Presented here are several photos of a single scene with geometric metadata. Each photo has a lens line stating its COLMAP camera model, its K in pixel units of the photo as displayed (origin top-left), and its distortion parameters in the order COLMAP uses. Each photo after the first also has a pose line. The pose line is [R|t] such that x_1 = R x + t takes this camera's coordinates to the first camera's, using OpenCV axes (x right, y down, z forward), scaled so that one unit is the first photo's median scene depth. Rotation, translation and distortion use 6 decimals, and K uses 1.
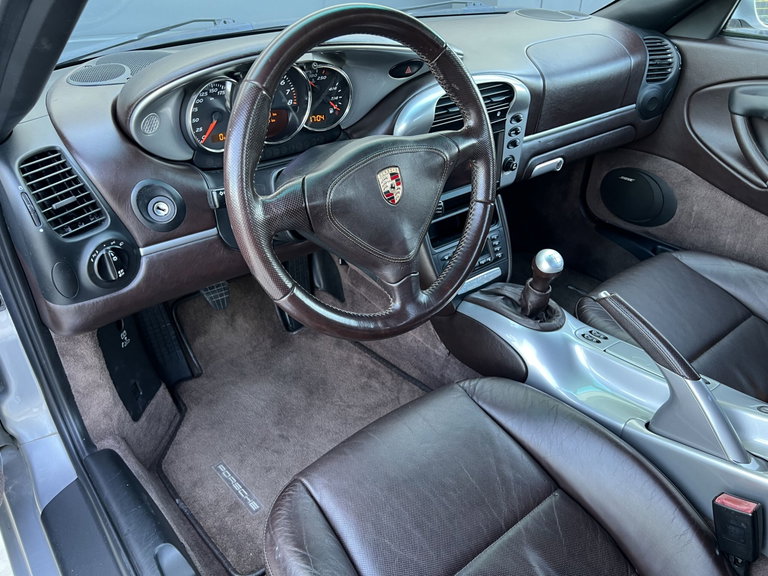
lens RADIAL K [[592.7, 0, 384.0], [0, 592.7, 288.0], [0, 0, 1]] dist [0.061699, 0.001704]
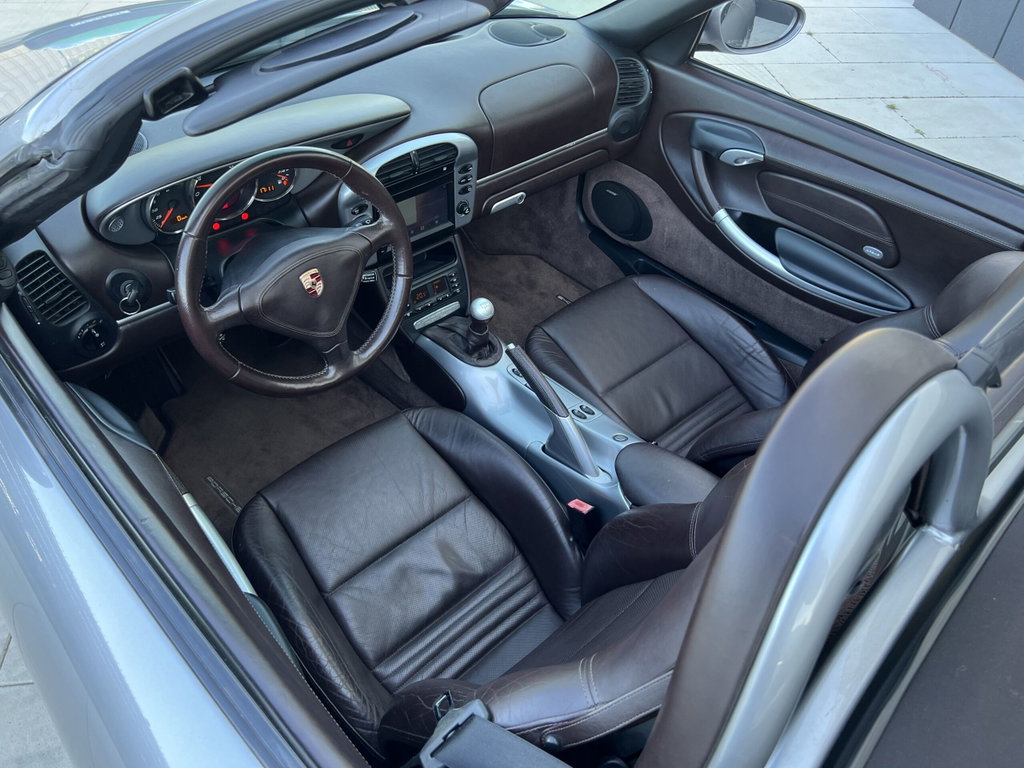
lens RADIAL K [[789.1, 0, 512.0], [0, 789.1, 384.0], [0, 0, 1]] dist [0.053954, -0.061313]
pose [[0.998594, -0.001813, 0.052975, 0.232431], [-0.010167, 0.974307, 0.224996, -0.230727], [-0.052022, -0.225218, 0.972919, -0.489855]]
